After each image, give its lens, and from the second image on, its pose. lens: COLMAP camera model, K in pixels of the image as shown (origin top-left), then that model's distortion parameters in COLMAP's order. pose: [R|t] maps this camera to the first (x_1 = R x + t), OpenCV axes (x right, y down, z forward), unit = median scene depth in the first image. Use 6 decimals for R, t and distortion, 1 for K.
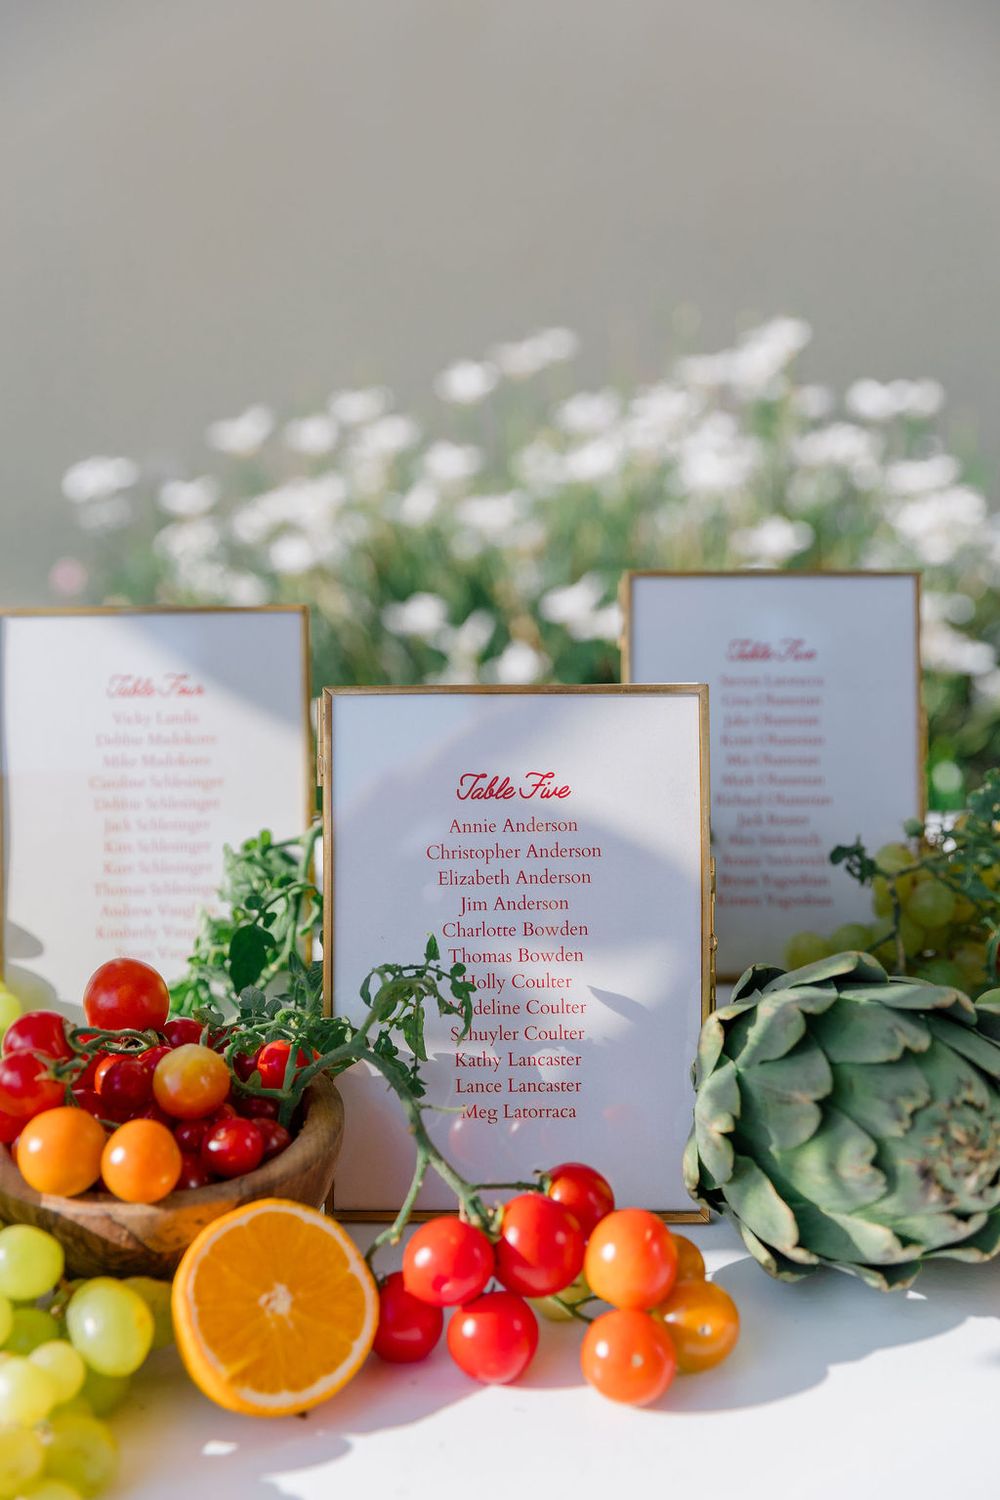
lens RADIAL K [[2024.5, 0, 500.0], [0, 2024.5, 750.0], [0, 0, 1]] dist [0.022217, 0.008363]
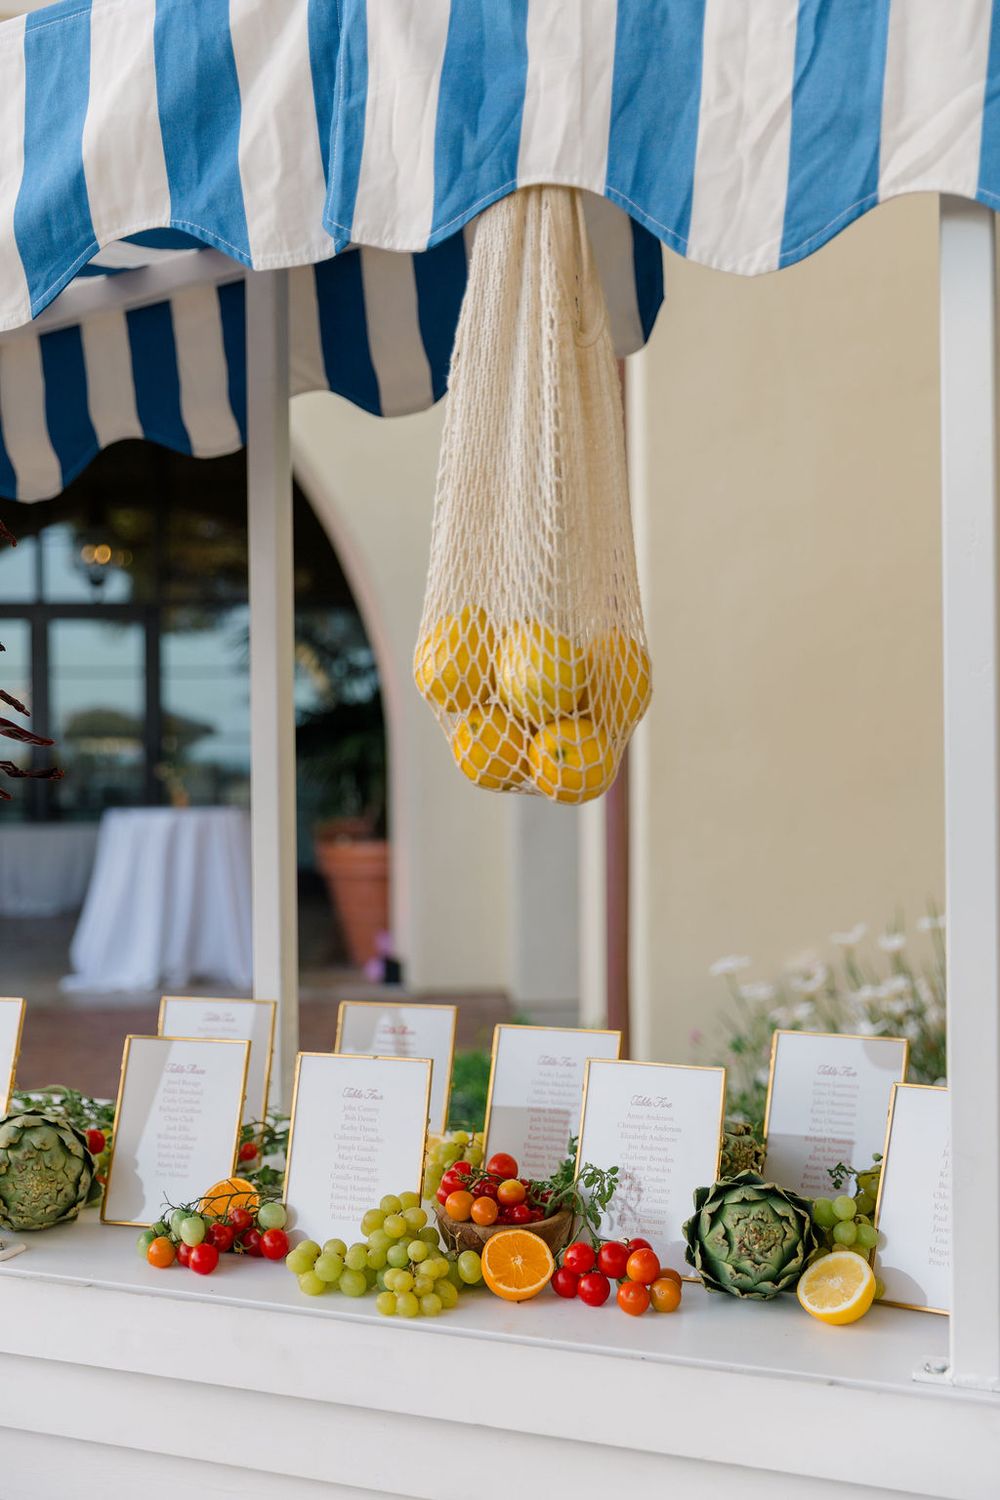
lens RADIAL K [[1986.3, 0, 500.0], [0, 1986.3, 750.0], [0, 0, 1]] dist [0.085932, -0.017296]
pose [[0.924916, 0.017537, -0.379767, 0.653995], [-0.107160, 0.970457, -0.216173, 0.127207], [0.364756, 0.240638, 0.899470, -1.223701]]
